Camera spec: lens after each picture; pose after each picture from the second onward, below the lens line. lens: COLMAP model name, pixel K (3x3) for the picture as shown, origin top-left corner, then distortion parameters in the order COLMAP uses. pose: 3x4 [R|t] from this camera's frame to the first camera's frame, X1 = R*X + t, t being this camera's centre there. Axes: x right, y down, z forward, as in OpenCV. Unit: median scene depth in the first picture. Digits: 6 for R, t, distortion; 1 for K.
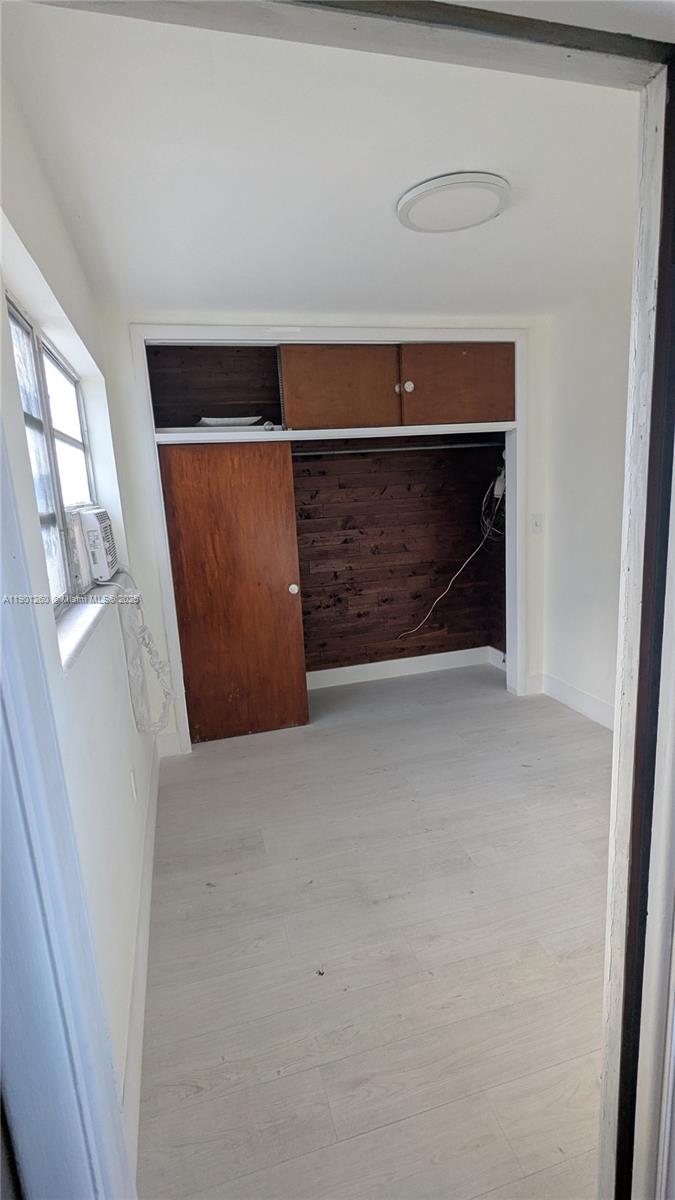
lens RADIAL K [[569.3, 0, 341.3], [0, 569.3, 594.3], [0, 0, 1]] dist [-0.001639, 0.003208]
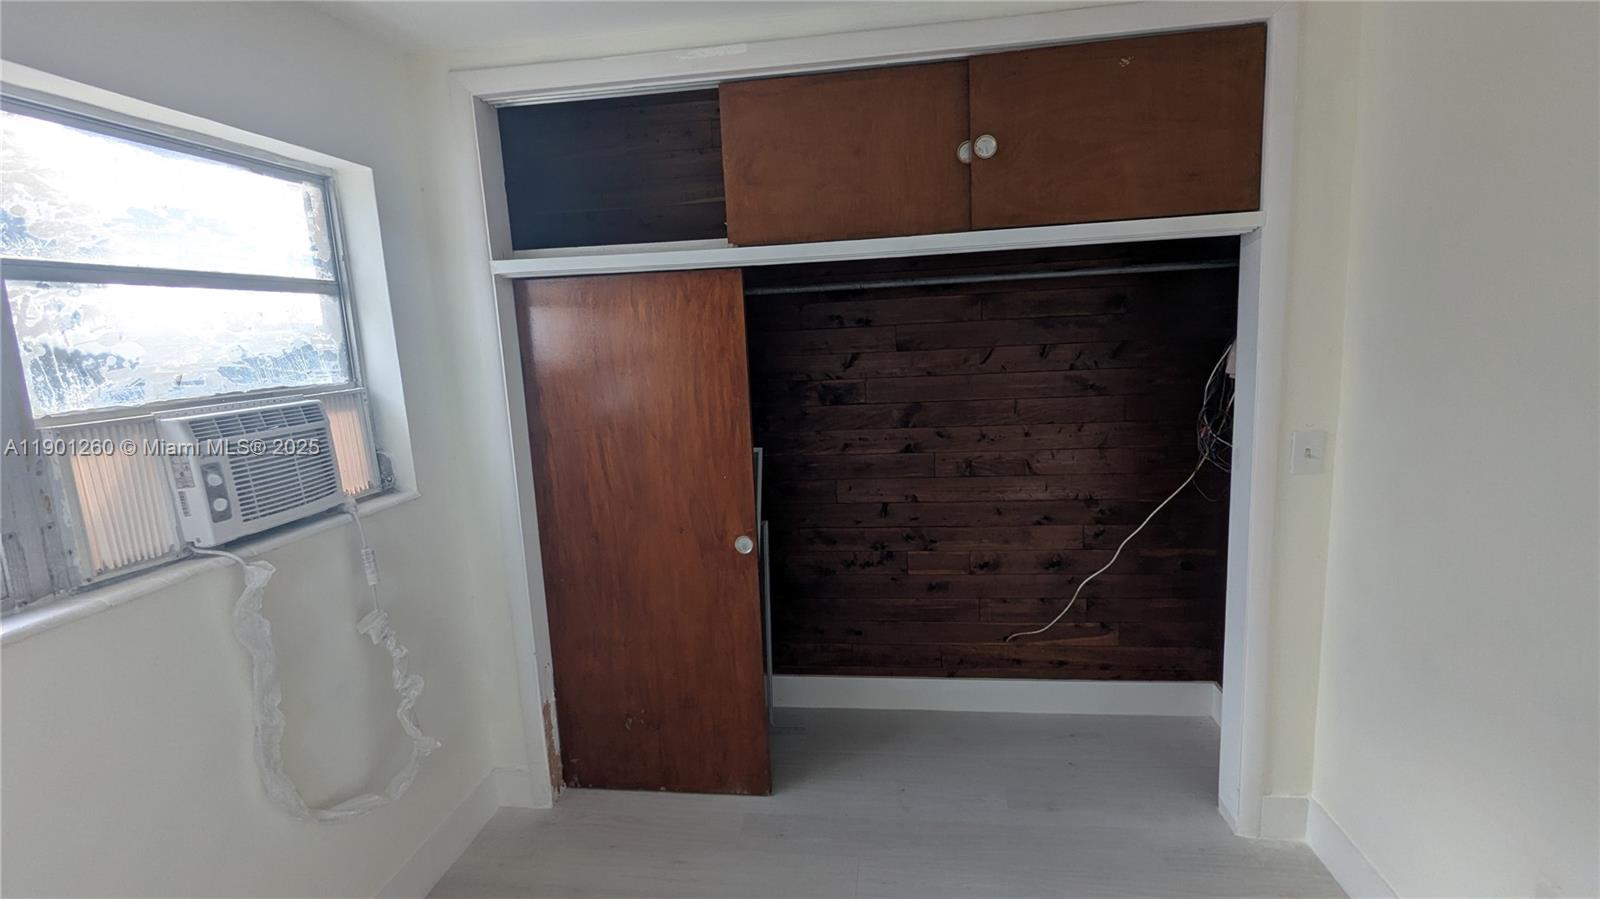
lens RADIAL K [[759.1, 0, 812.2], [0, 759.1, 446.0], [0, 0, 1]] dist [-0.001639, 0.003208]
pose [[0.917454, 0.077219, -0.390277, 0.208878], [-0.081949, 0.996626, 0.004546, -0.093935], [0.389312, 0.027812, 0.920686, 0.318224]]
